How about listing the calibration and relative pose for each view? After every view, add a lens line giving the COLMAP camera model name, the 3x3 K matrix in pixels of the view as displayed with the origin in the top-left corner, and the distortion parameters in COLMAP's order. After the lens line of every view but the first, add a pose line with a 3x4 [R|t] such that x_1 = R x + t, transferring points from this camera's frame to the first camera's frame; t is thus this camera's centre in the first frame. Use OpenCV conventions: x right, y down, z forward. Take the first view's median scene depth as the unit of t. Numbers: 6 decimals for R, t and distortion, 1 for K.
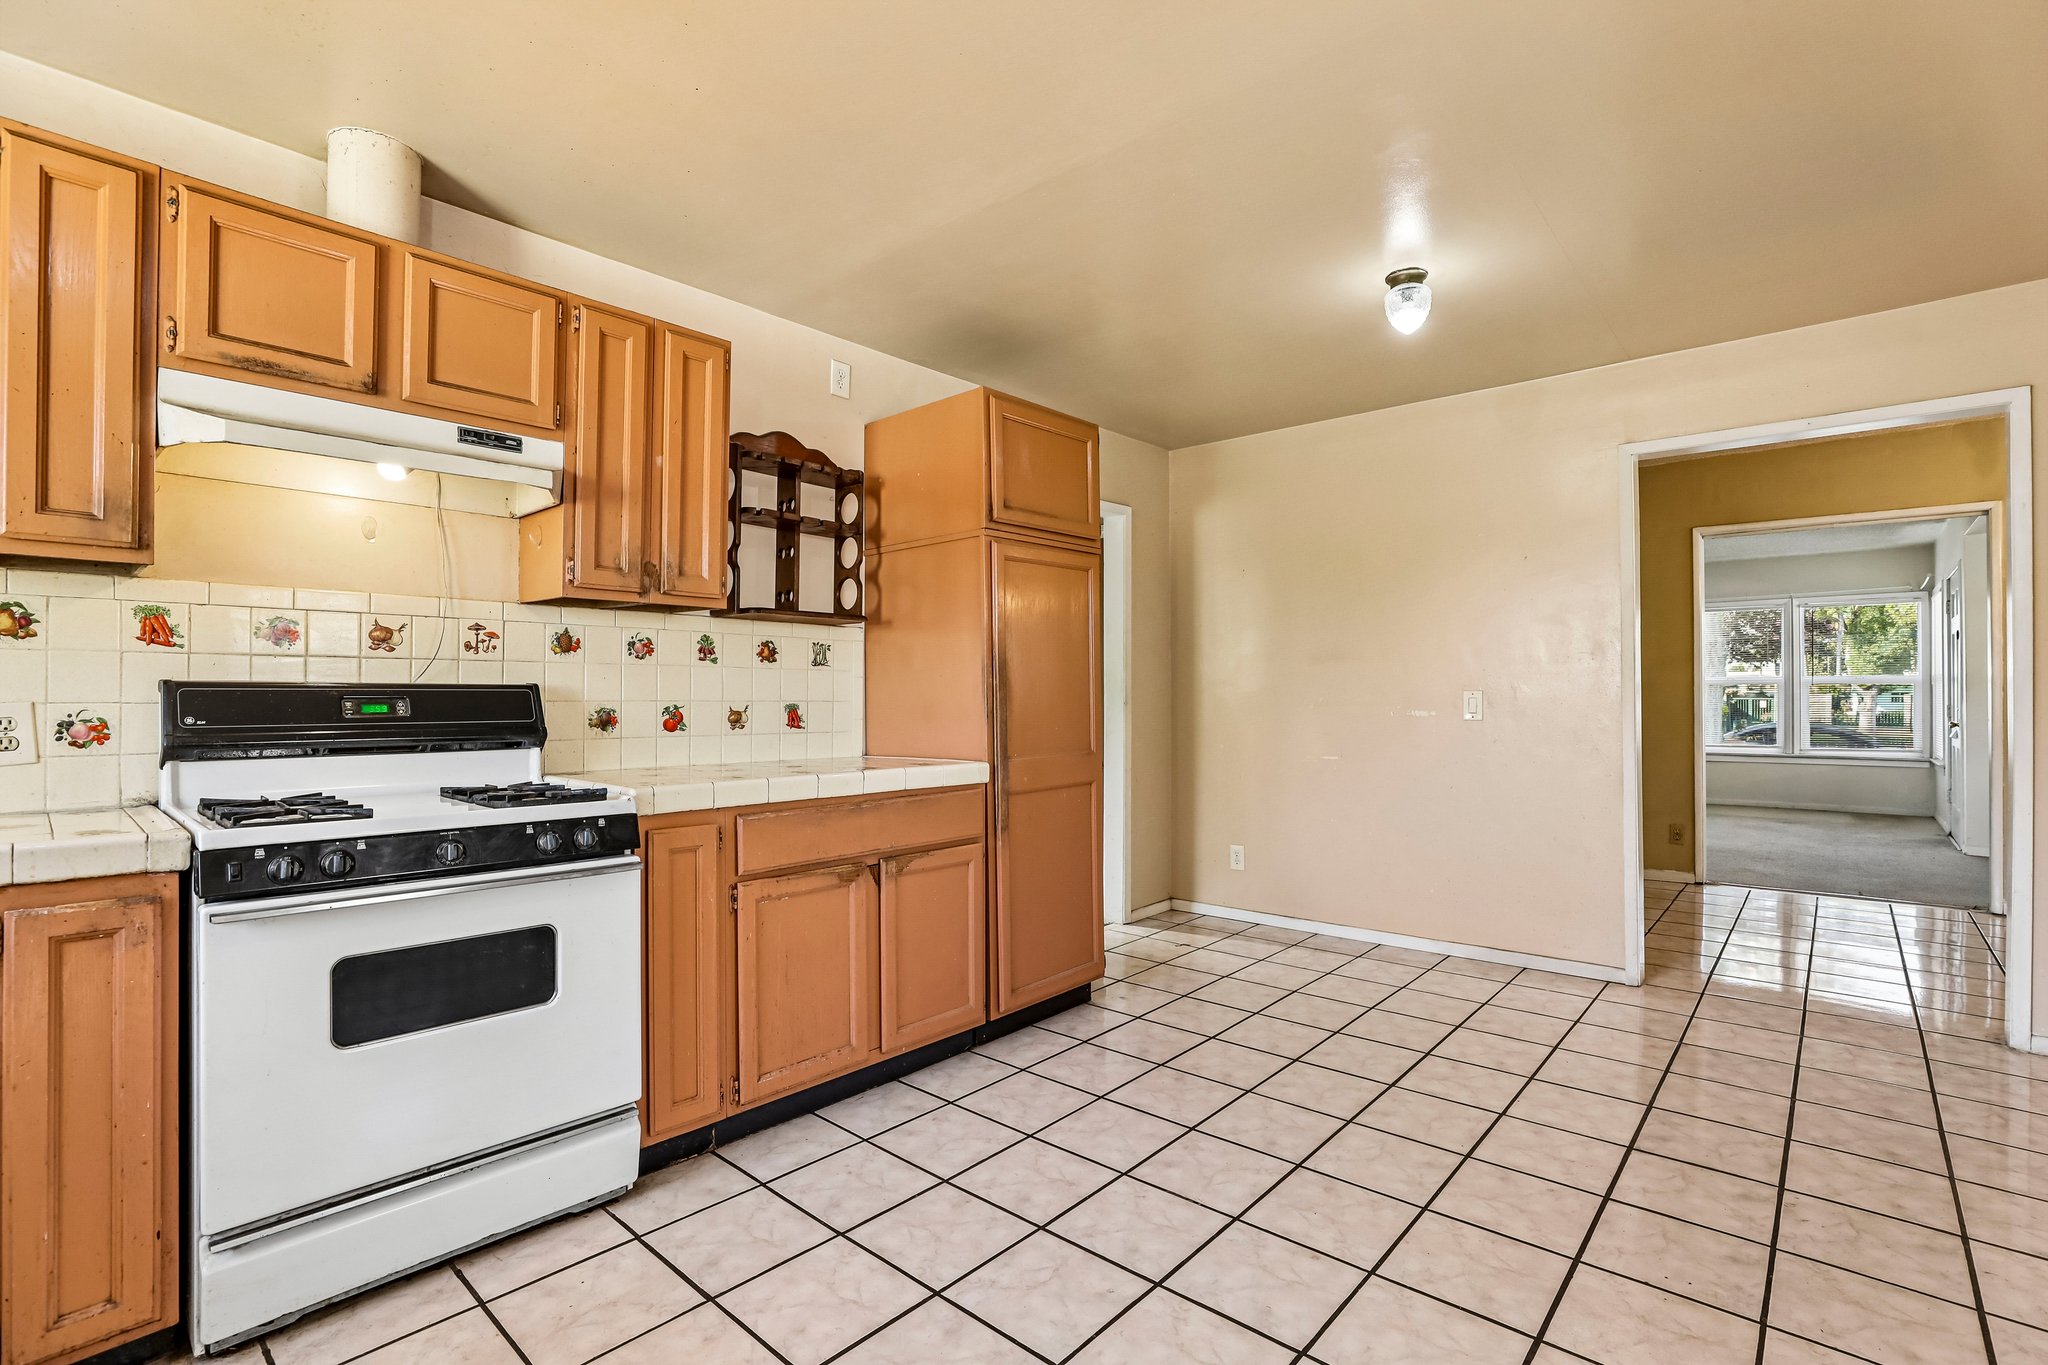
lens RADIAL K [[934.7, 0, 1033.3], [0, 934.7, 690.0], [0, 0, 1]] dist [-0.049529, 0.017550]
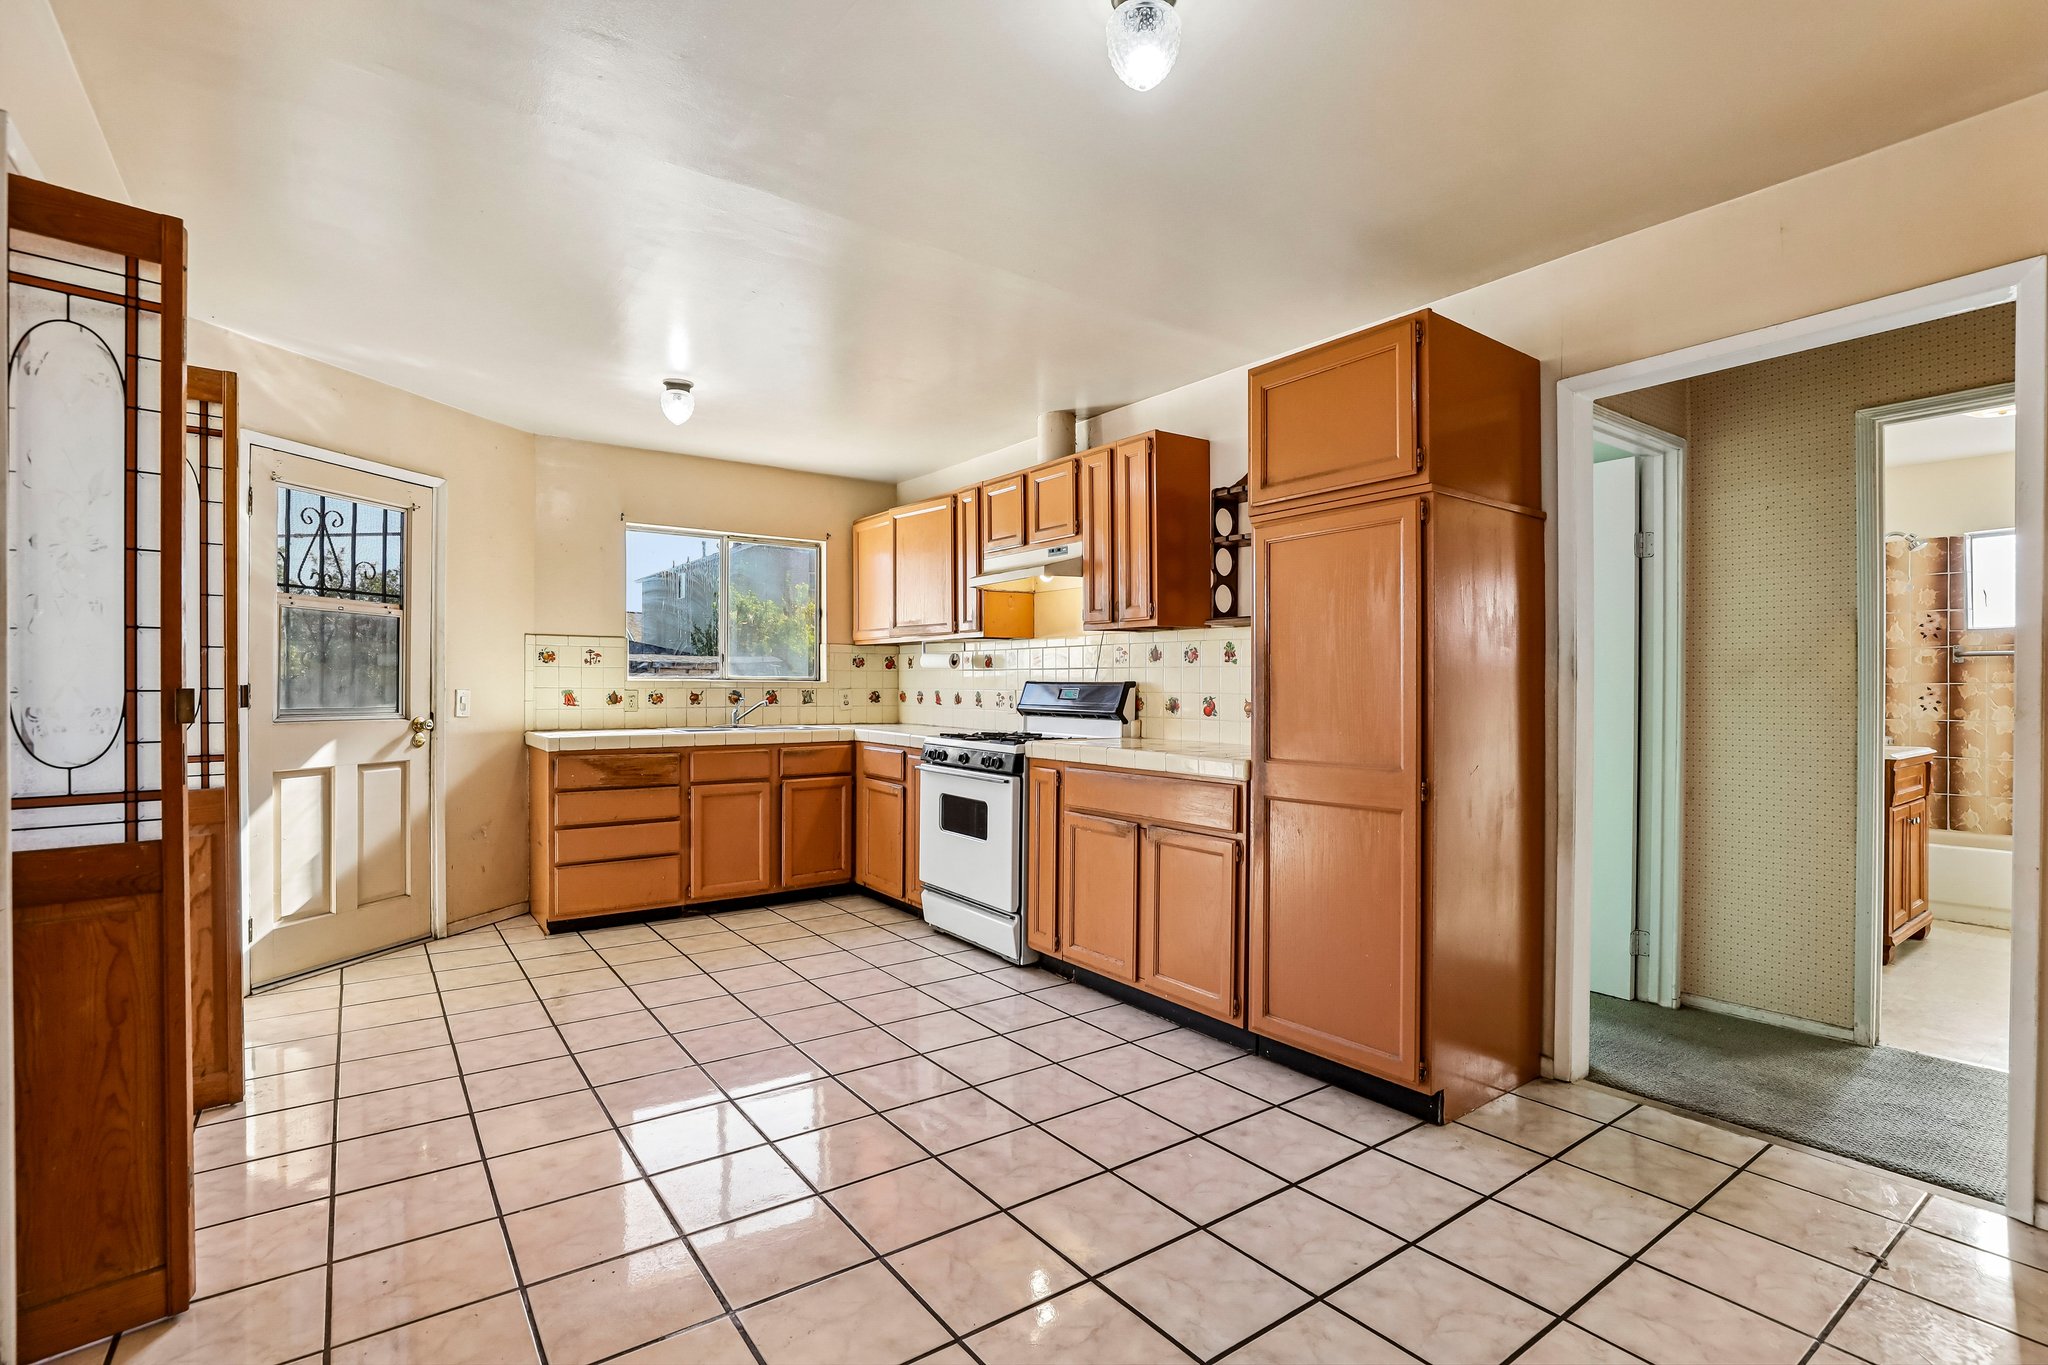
lens RADIAL K [[934.7, 0, 1033.3], [0, 934.7, 690.0], [0, 0, 1]] dist [-0.049529, 0.017550]
pose [[-0.211140, 0.006087, -0.977437, 1.068036], [0.004155, 0.999977, 0.005329, -0.001353], [0.977447, -0.002936, -0.211160, 1.130396]]
